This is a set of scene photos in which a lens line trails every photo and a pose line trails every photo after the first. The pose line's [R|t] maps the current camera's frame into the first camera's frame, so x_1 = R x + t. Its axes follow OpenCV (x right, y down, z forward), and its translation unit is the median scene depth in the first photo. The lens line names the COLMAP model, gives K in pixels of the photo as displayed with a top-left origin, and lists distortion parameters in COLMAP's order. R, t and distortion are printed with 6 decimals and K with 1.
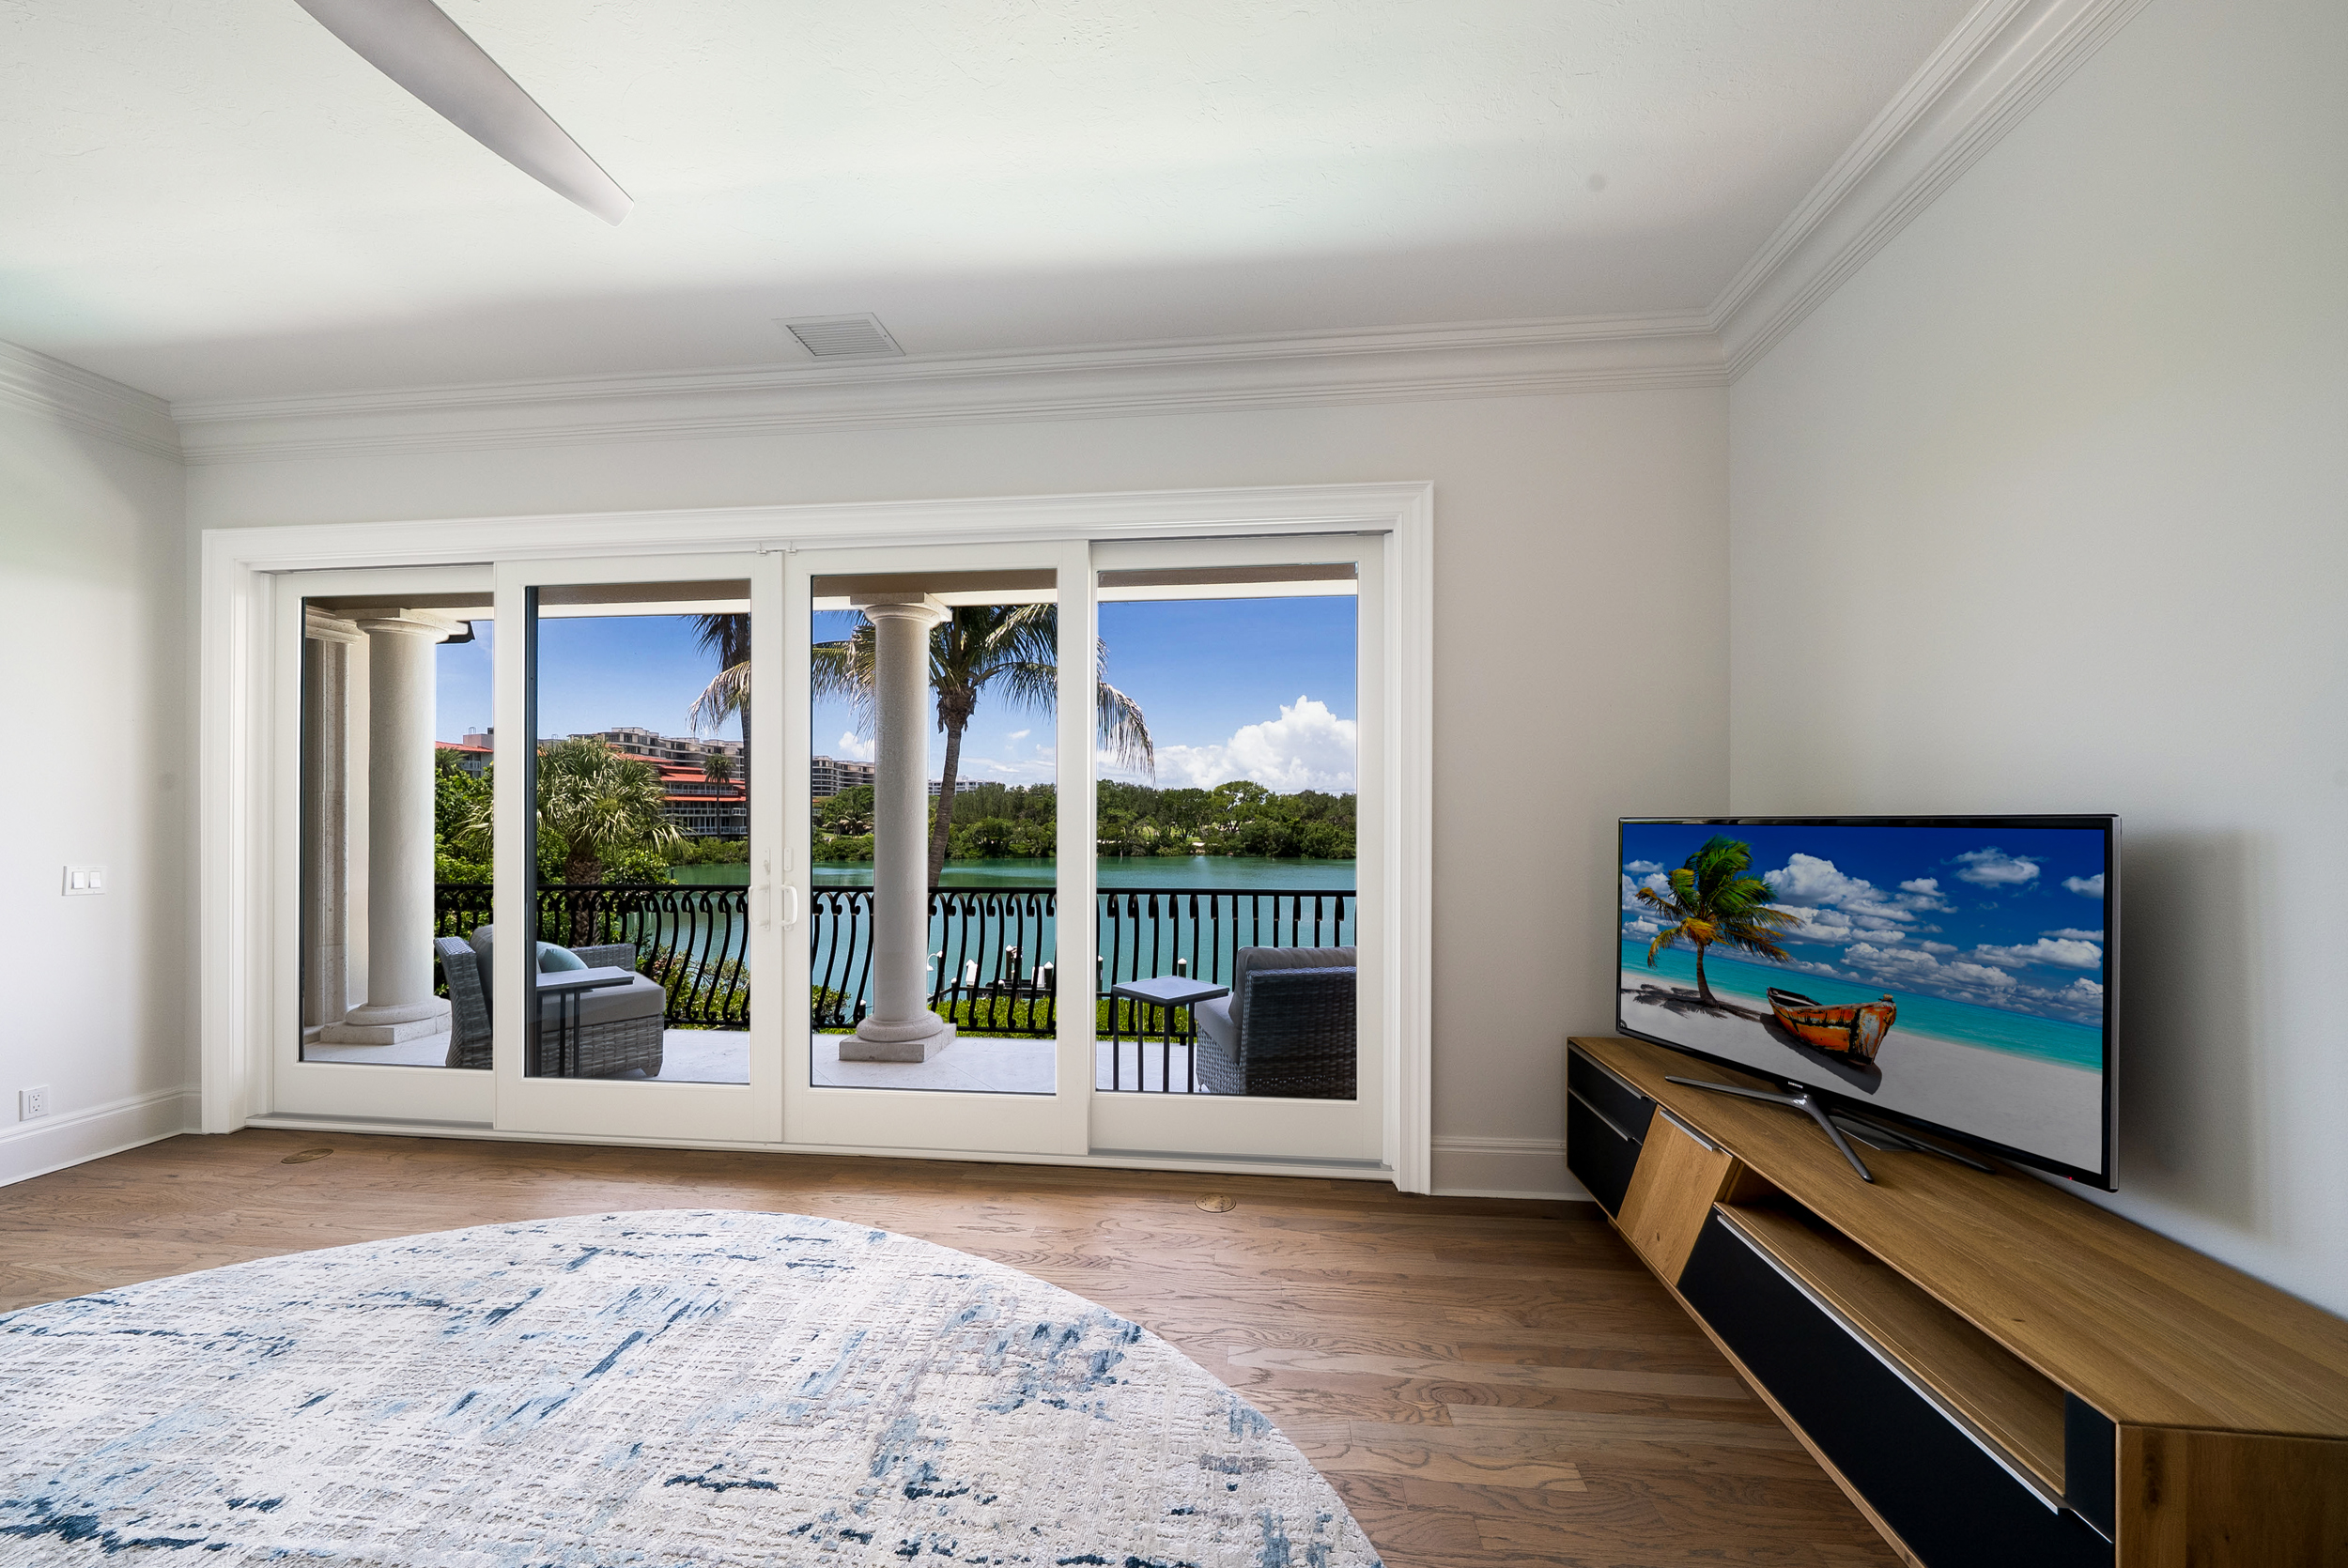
lens RADIAL K [[817.4, 0, 1177.5], [0, 817.4, 818.4], [0, 0, 1]] dist [-0.000219, 0.000196]
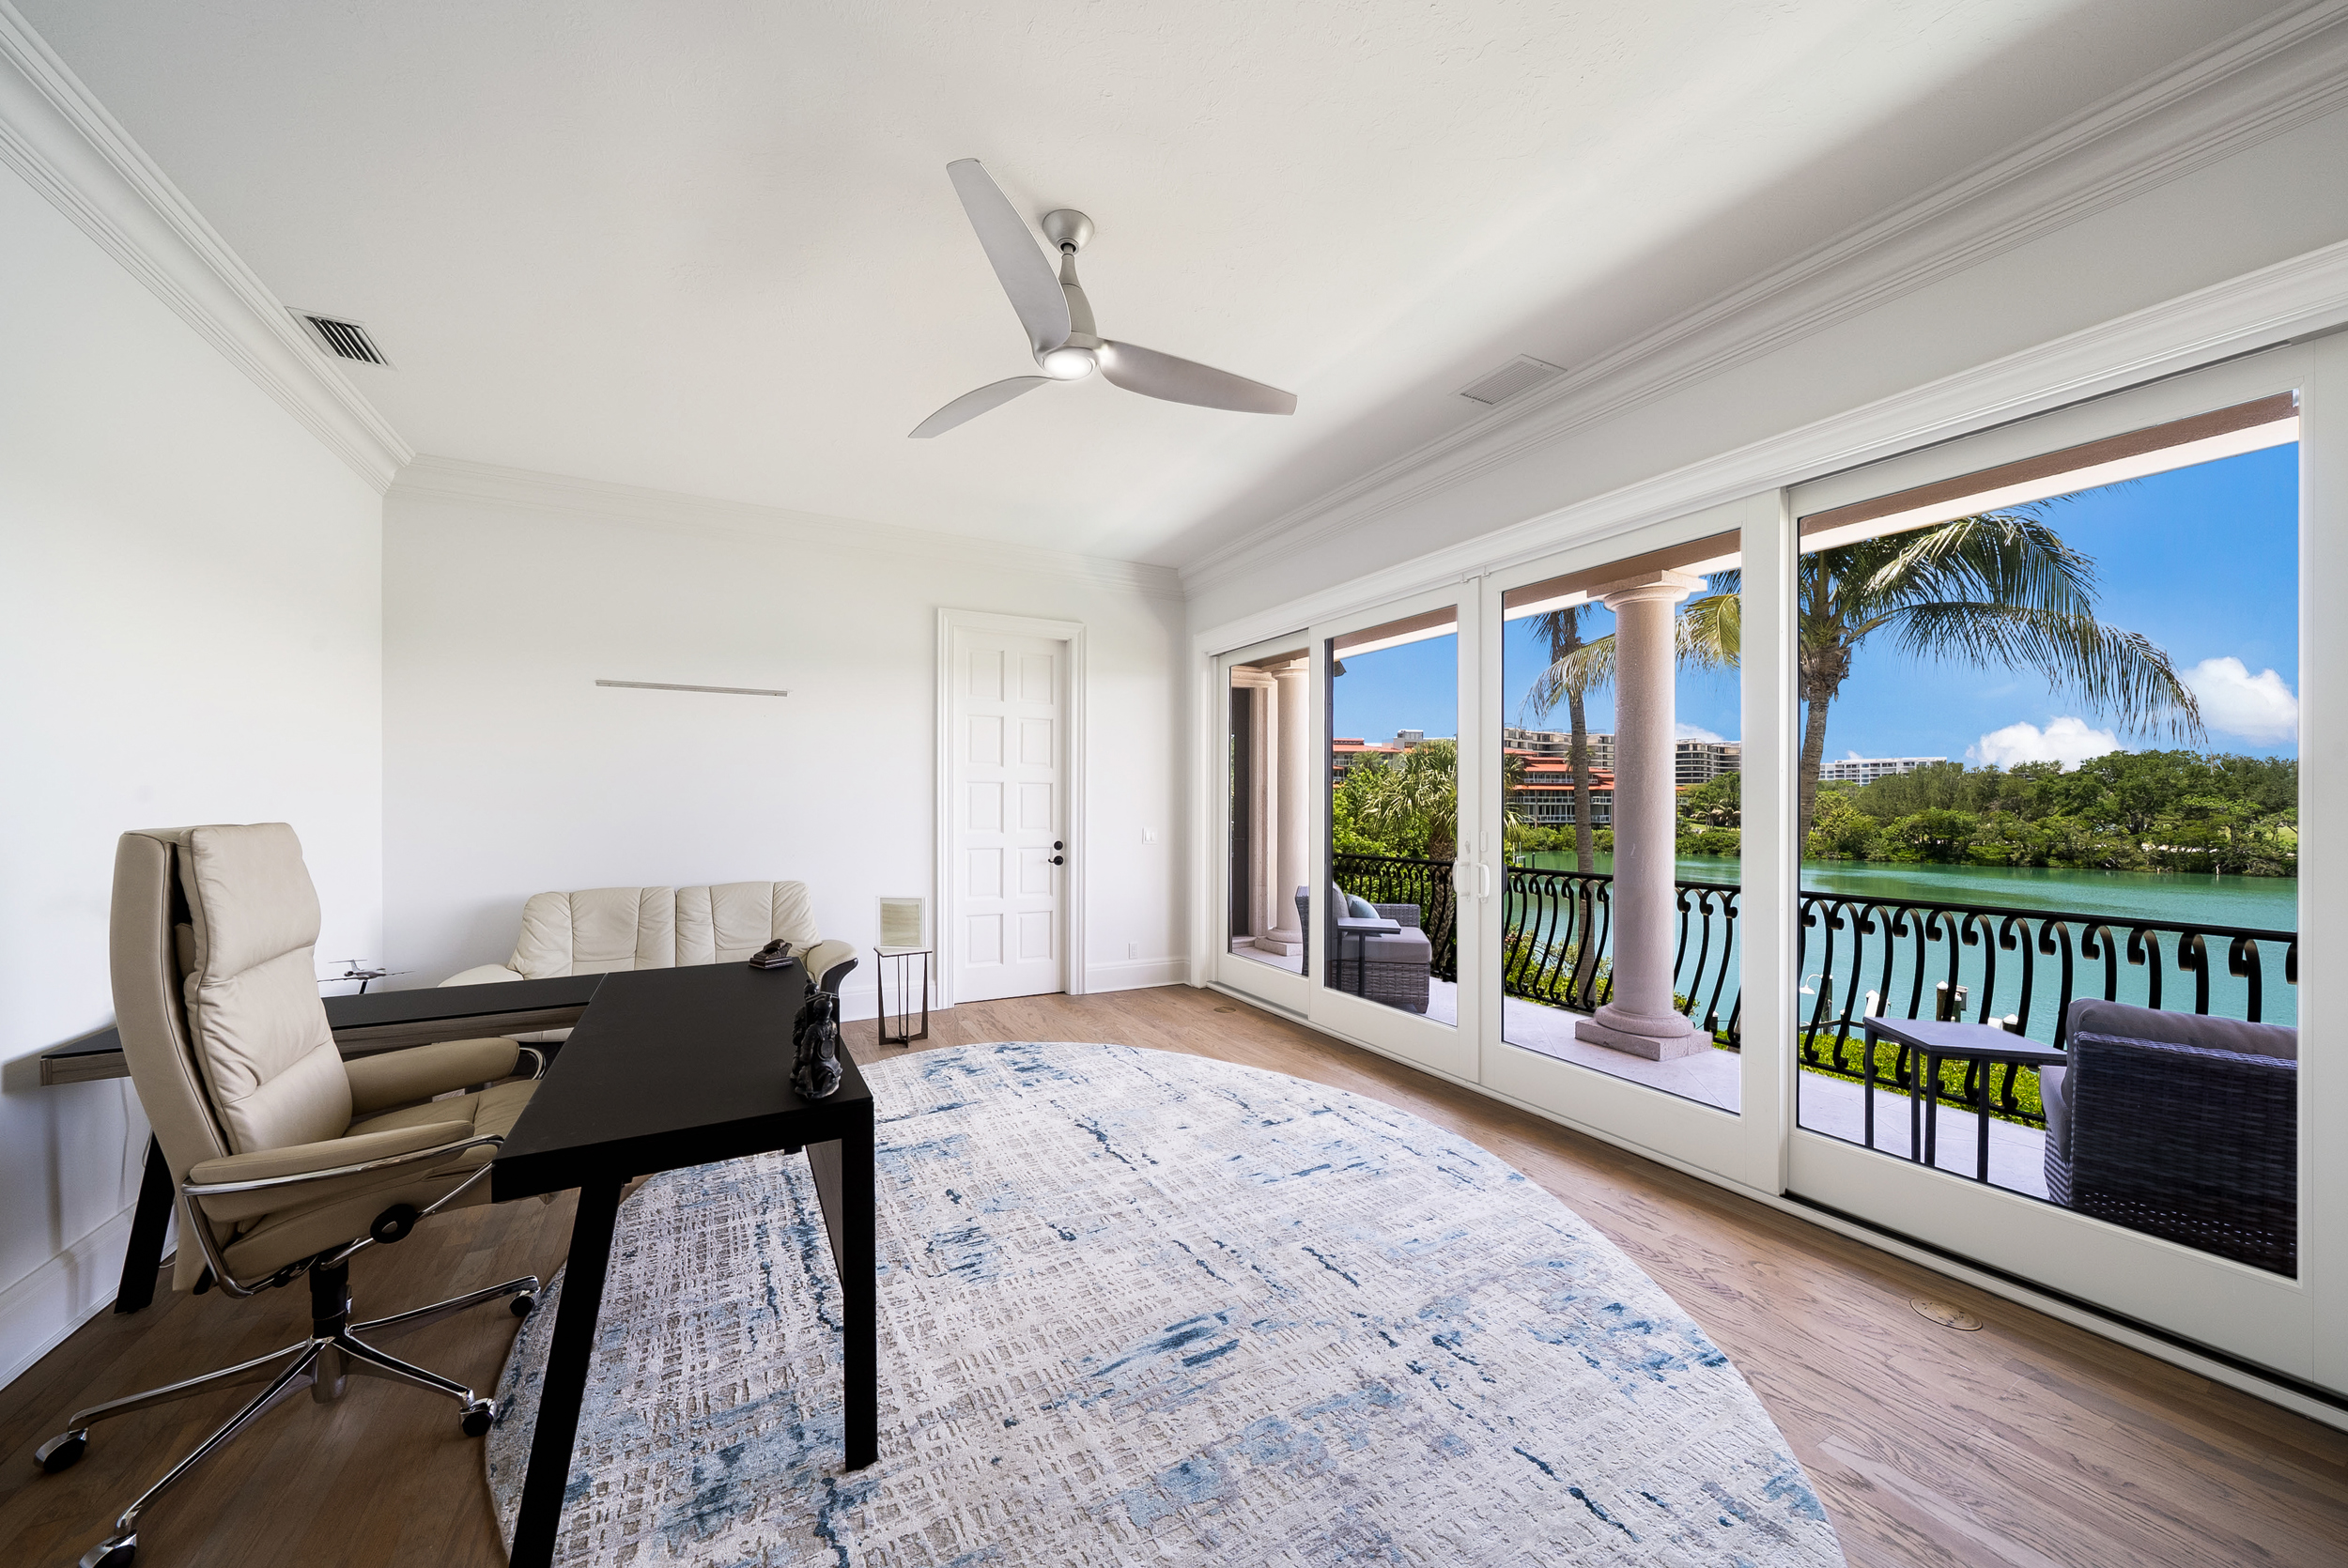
lens RADIAL K [[832.1, 0, 1170.8], [0, 832.1, 803.1], [0, 0, 1]] dist [-0.000202, 0.000215]
pose [[0.565293, 0.005777, -0.824870, 0.235892], [-0.009515, 0.999955, 0.000483, 0.001313], [0.824835, 0.007575, 0.565322, -0.031255]]
